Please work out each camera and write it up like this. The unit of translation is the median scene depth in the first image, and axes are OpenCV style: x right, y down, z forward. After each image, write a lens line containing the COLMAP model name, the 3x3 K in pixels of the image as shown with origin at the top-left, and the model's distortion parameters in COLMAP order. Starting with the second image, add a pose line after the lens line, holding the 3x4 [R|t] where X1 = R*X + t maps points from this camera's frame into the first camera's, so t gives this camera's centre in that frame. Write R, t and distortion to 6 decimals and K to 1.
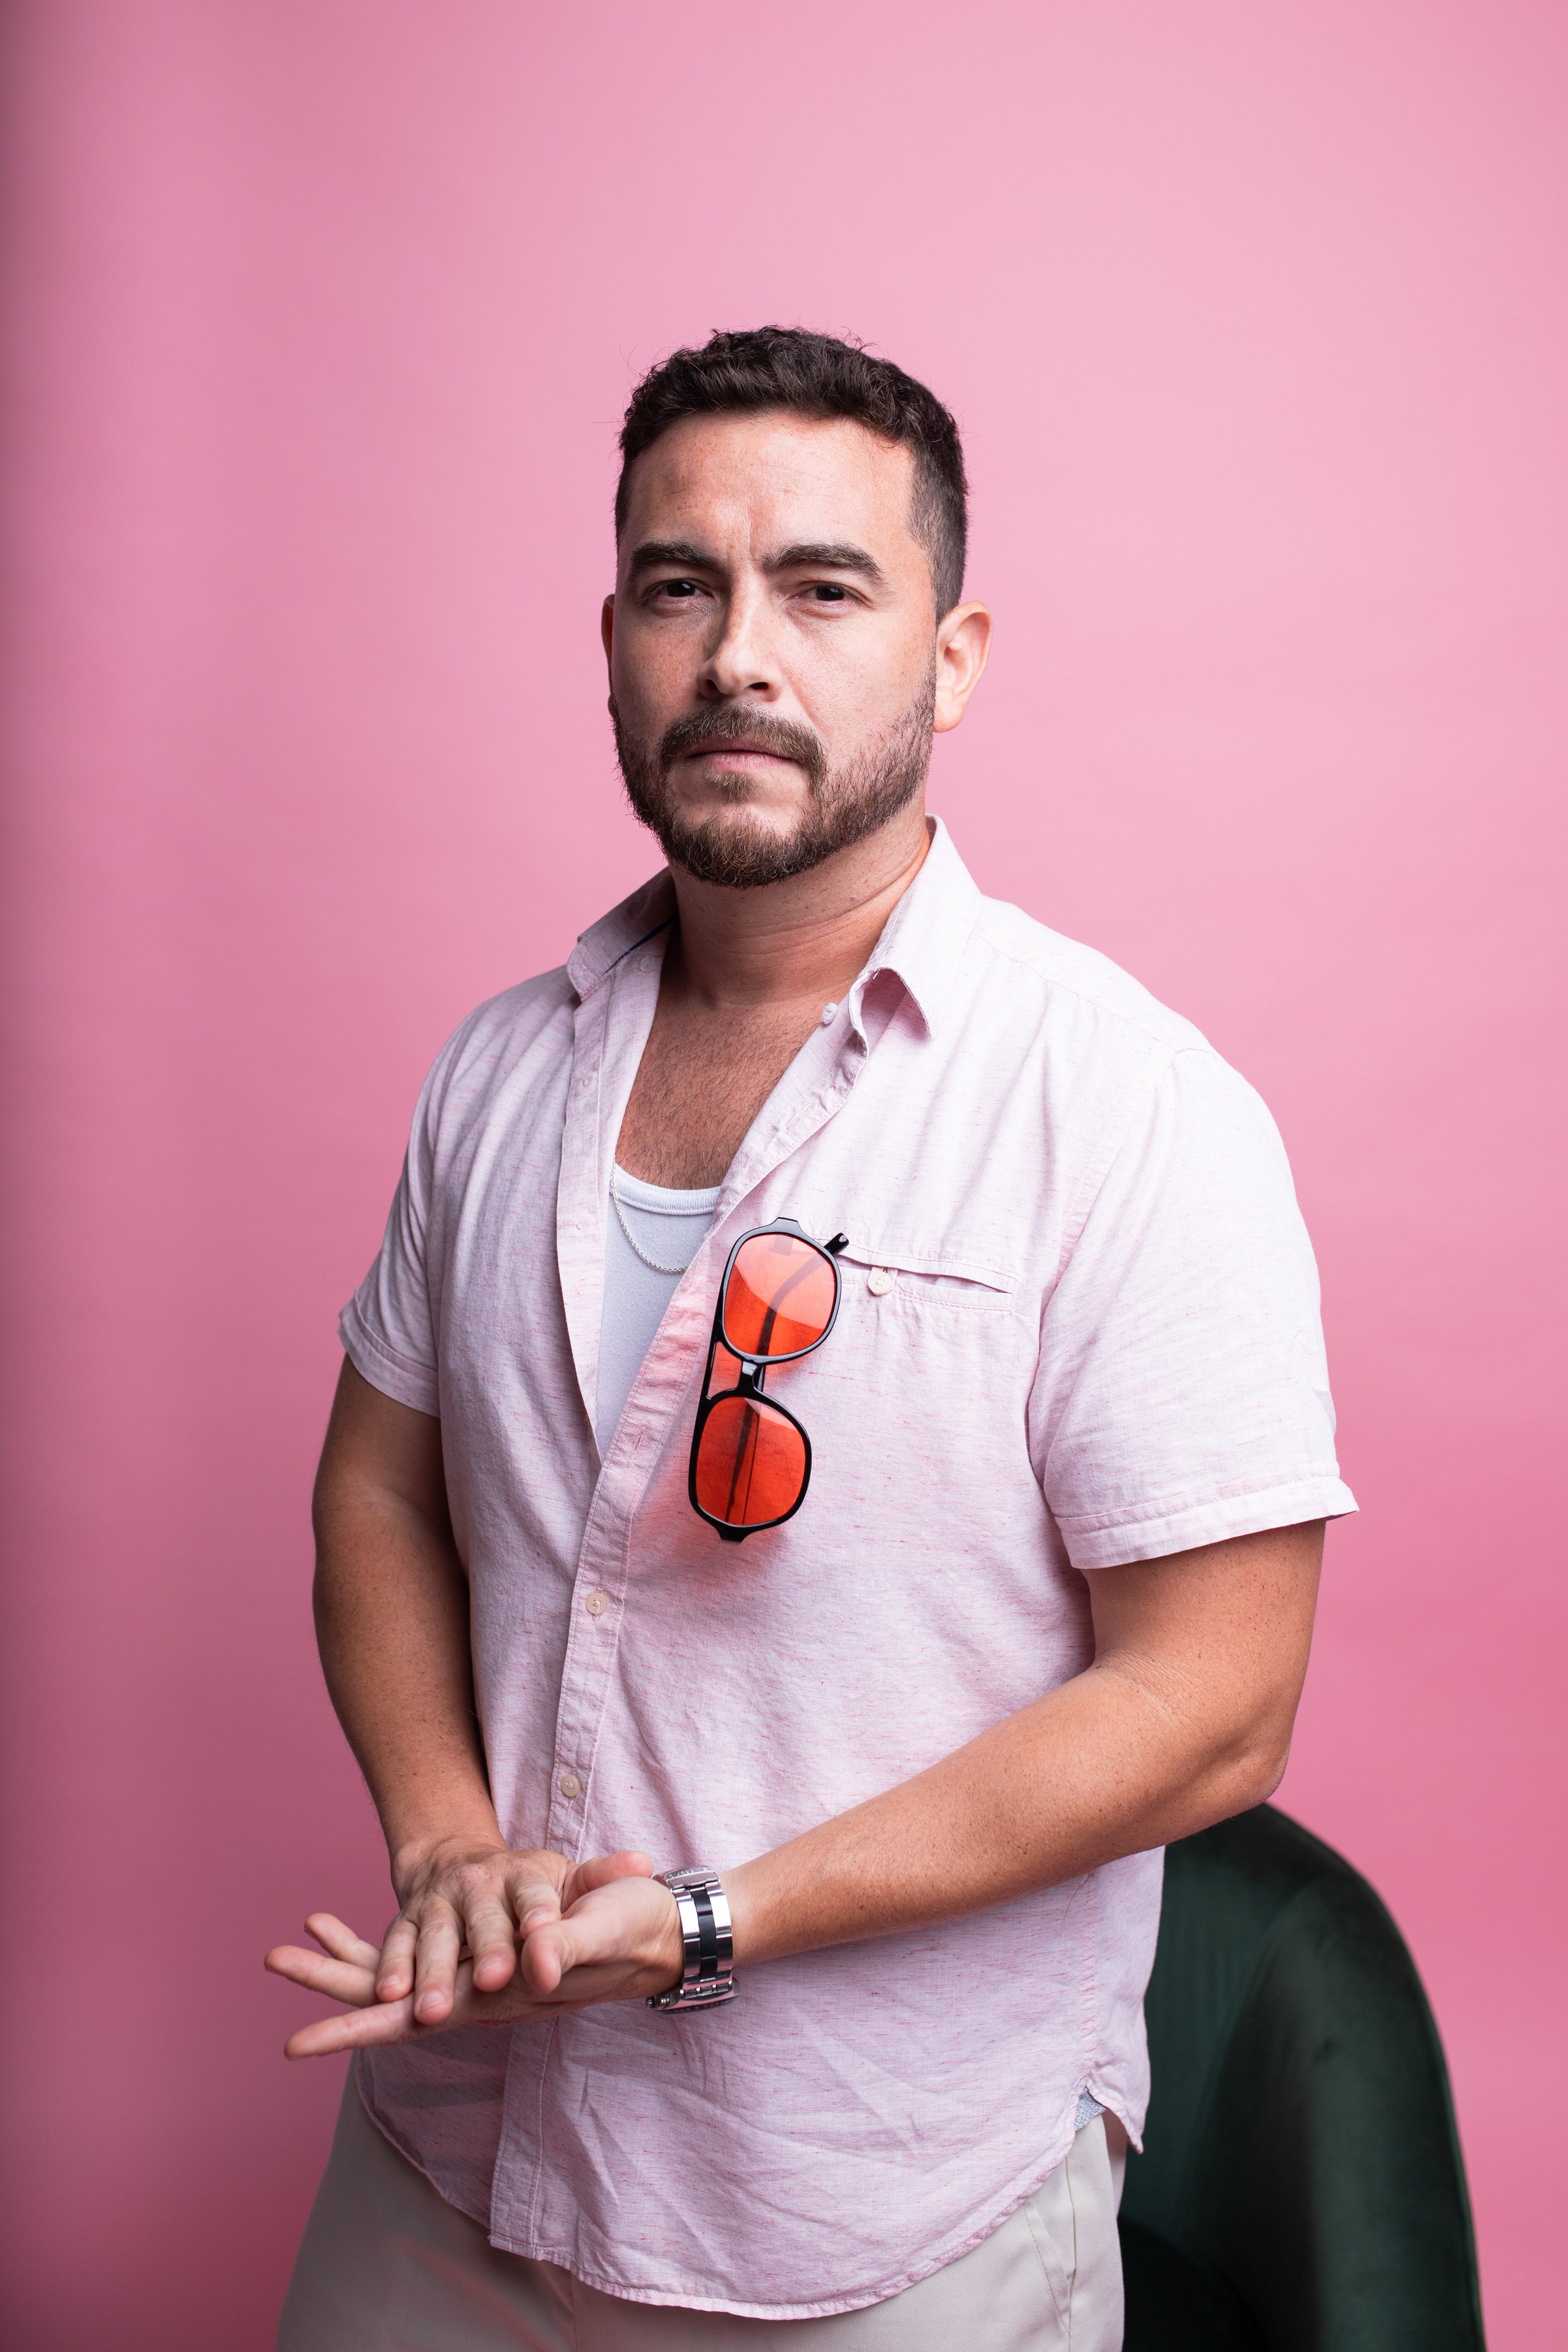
lens RADIAL K [[2360.9, 0, 784.0], [0, 2360.9, 1176.0], [0, 0, 1]] dist [-0.024502, -0.017672]
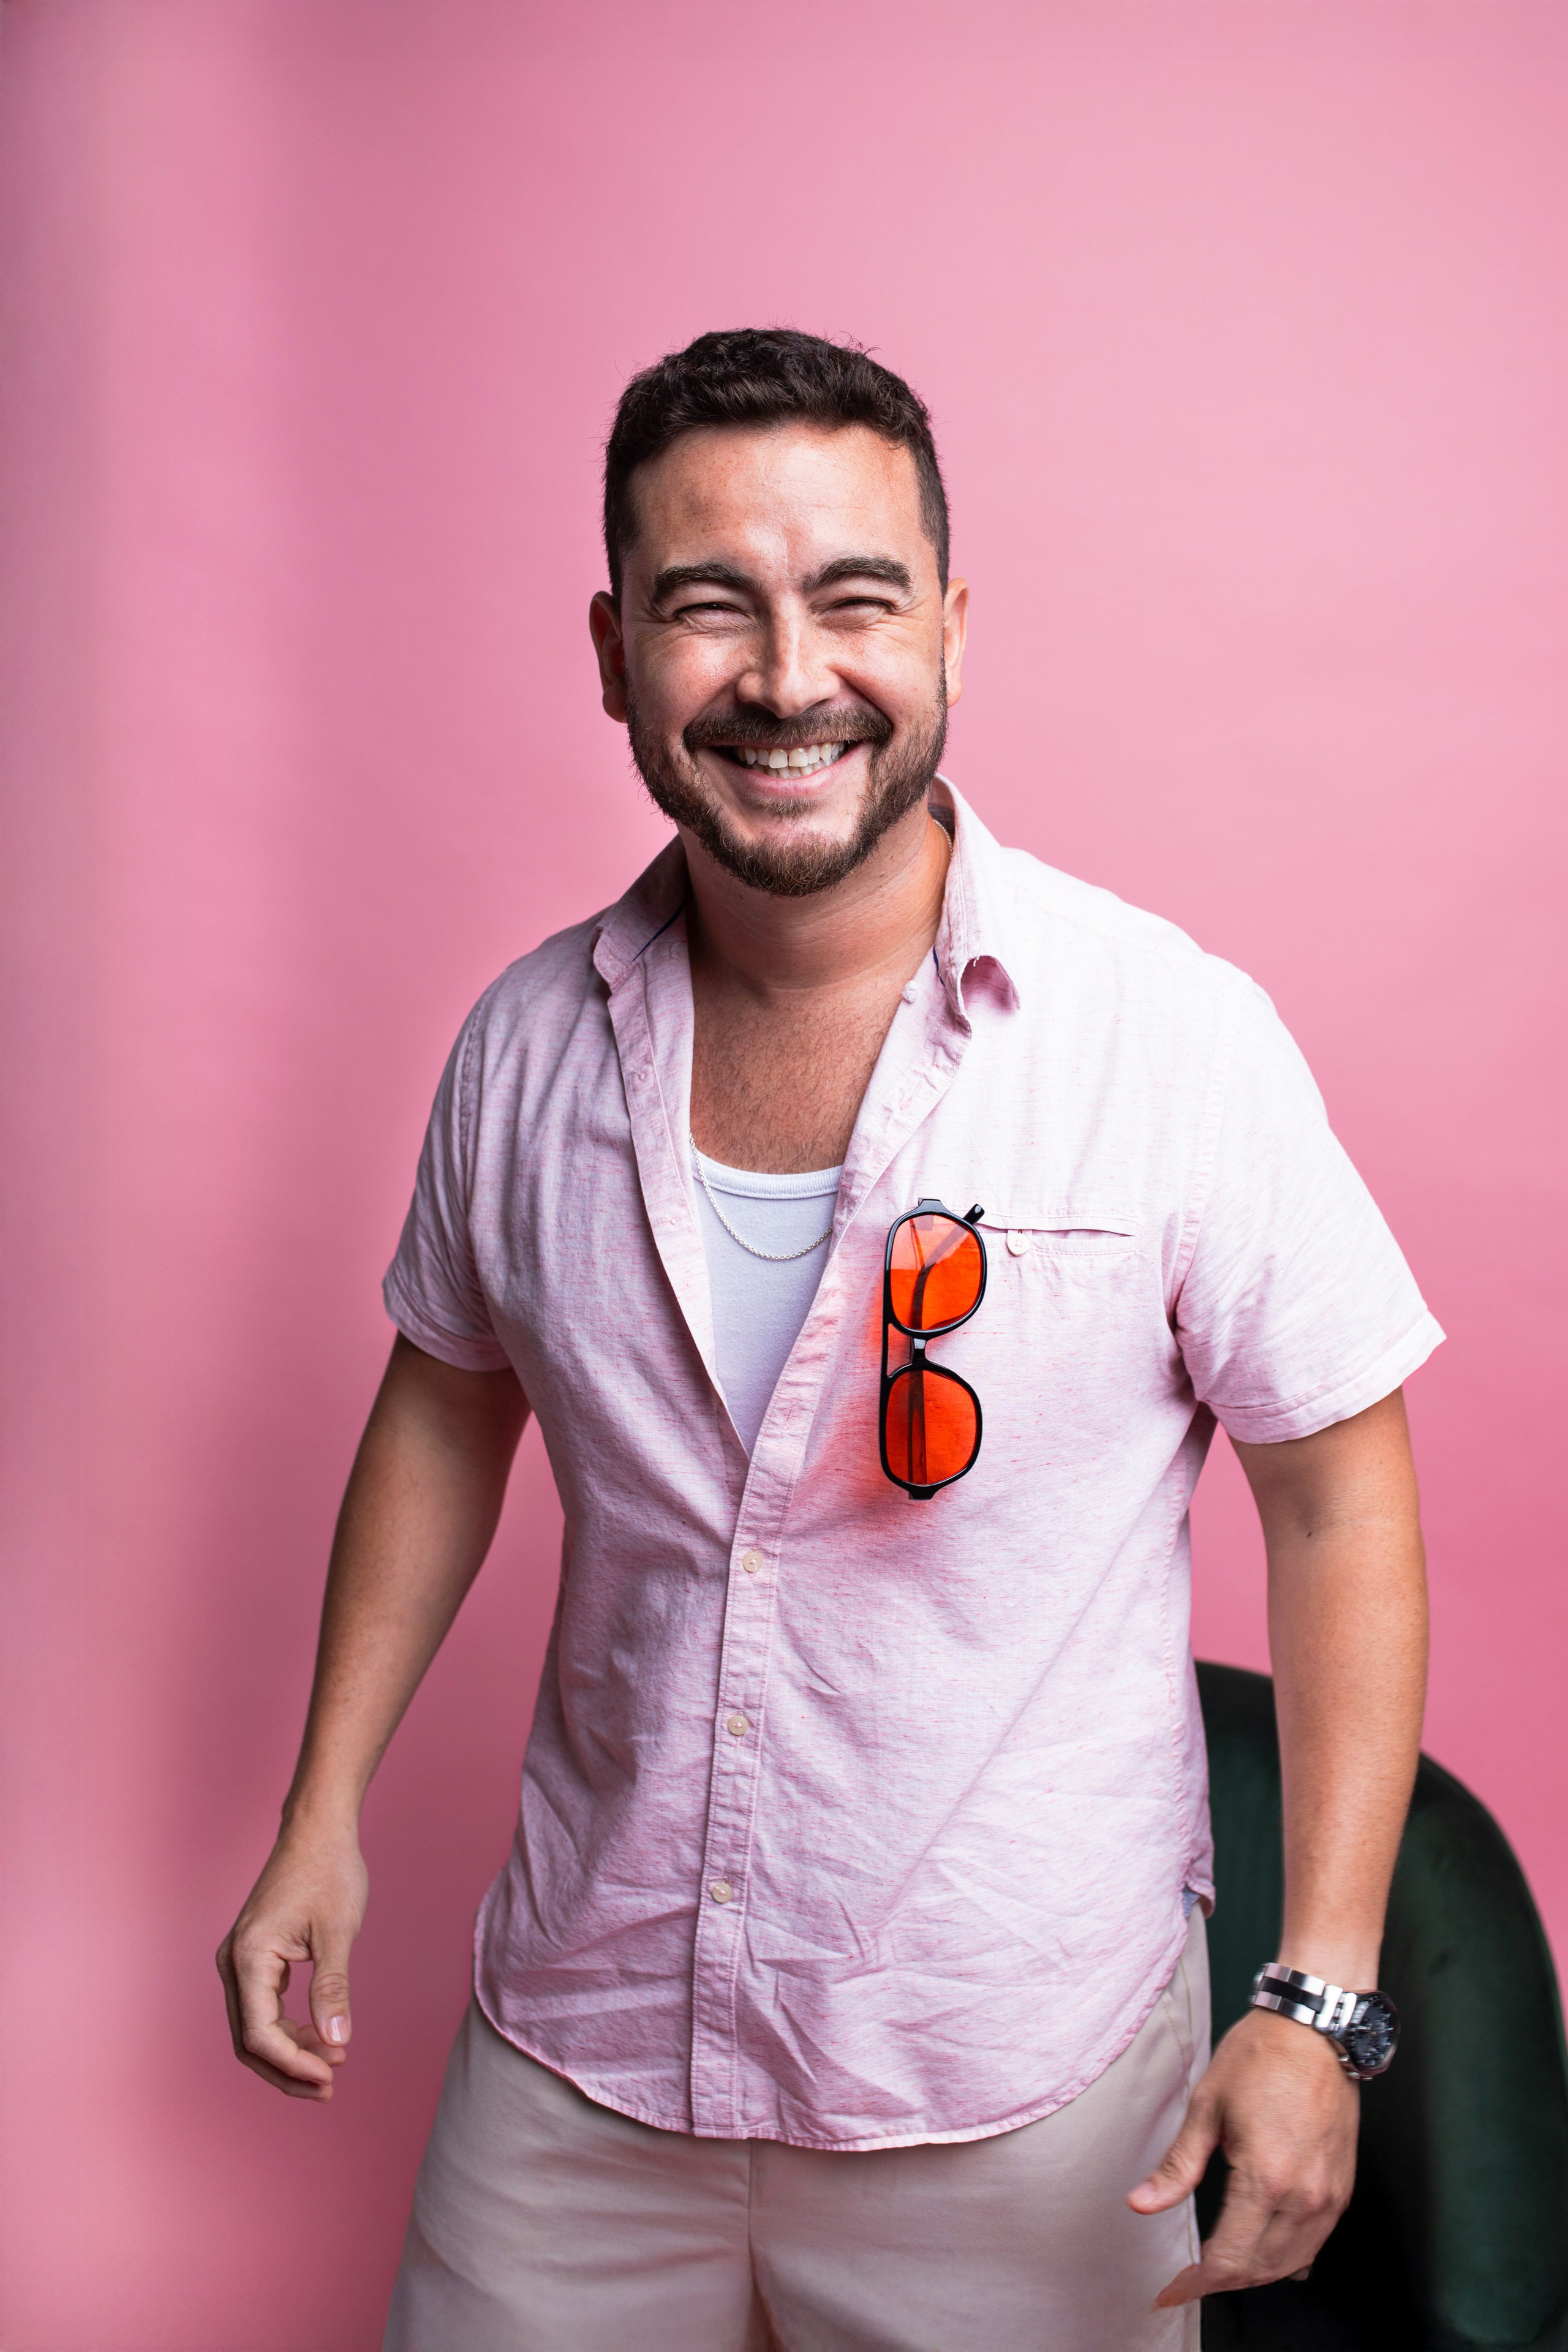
lens RADIAL K [[2360.9, 0, 784.0], [0, 2360.9, 1176.0], [0, 0, 1]] dist [-0.024502, -0.017672]
pose [[0.961599, -0.151912, 0.228585, -0.288845], [0.125743, 0.984147, 0.125070, -0.127452], [-0.243961, -0.091524, 0.965457, -0.032528]]
